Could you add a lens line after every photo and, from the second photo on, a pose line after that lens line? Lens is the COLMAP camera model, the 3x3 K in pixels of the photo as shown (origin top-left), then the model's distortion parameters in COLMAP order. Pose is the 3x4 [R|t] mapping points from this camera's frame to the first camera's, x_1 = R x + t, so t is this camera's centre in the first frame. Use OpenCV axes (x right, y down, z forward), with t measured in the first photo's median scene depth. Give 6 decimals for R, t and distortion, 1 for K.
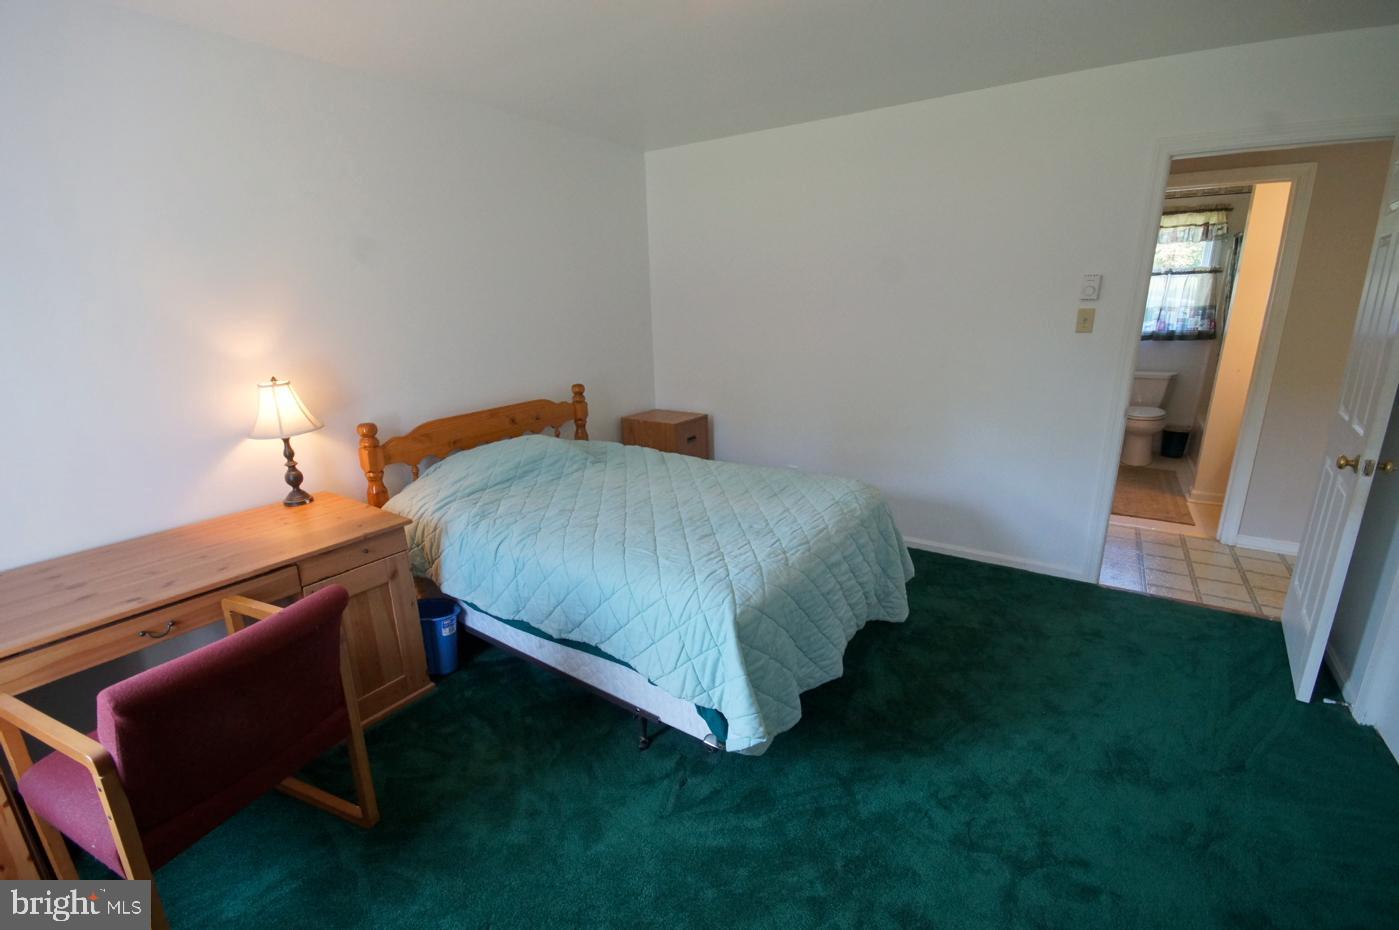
lens RADIAL K [[613.3, 0, 693.1], [0, 613.3, 469.6], [0, 0, 1]] dist [0.008405, -0.009854]
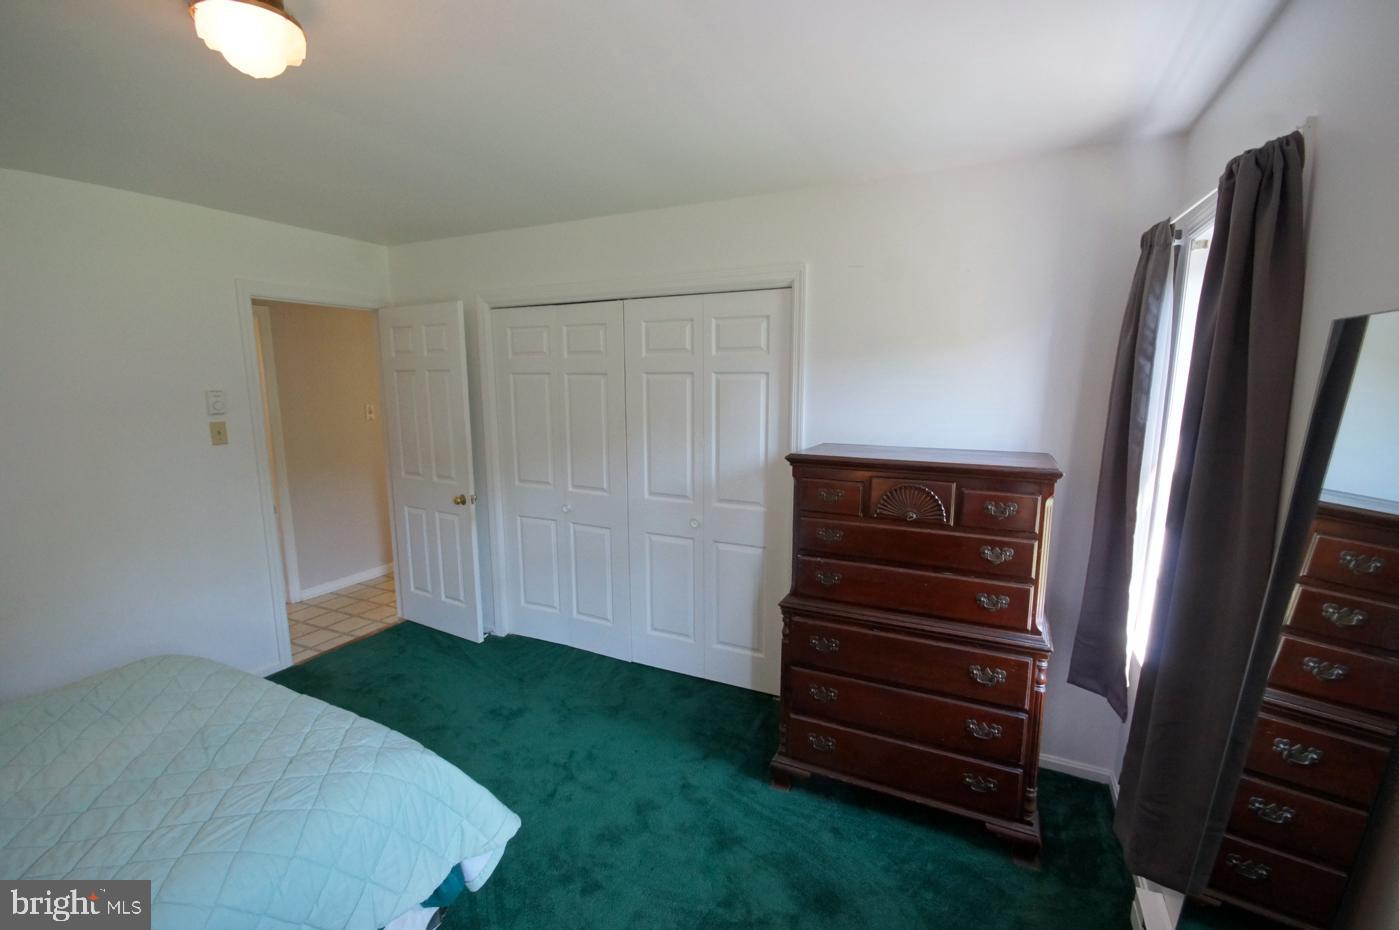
lens RADIAL K [[613.3, 0, 702.2], [0, 613.3, 472.2], [0, 0, 1]] dist [0.008405, -0.009854]
pose [[-0.129882, -0.133380, 0.982517, -0.526635], [0.277249, 0.946500, 0.165141, -0.133183], [-0.951979, 0.293851, -0.085954, 0.352958]]
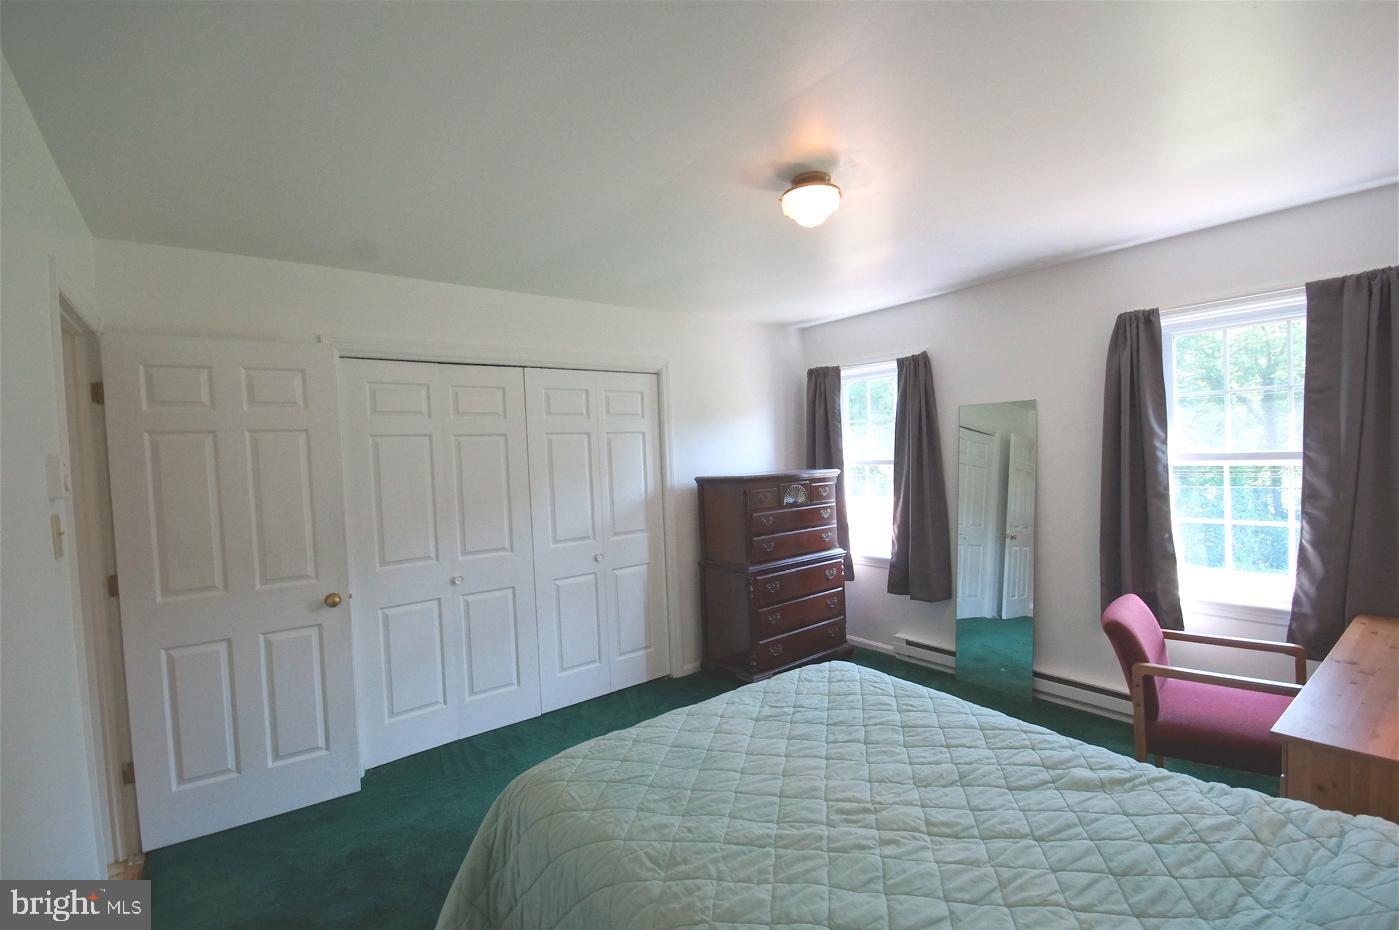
lens RADIAL K [[621.0, 0, 707.5], [0, 621.0, 467.8], [0, 0, 1]] dist [-0.000912, -0.000943]
pose [[-0.951182, 0.049458, 0.304643, -0.085157], [0.139520, 0.949366, 0.281493, -0.391087], [-0.275296, 0.310255, -0.909920, 1.380264]]
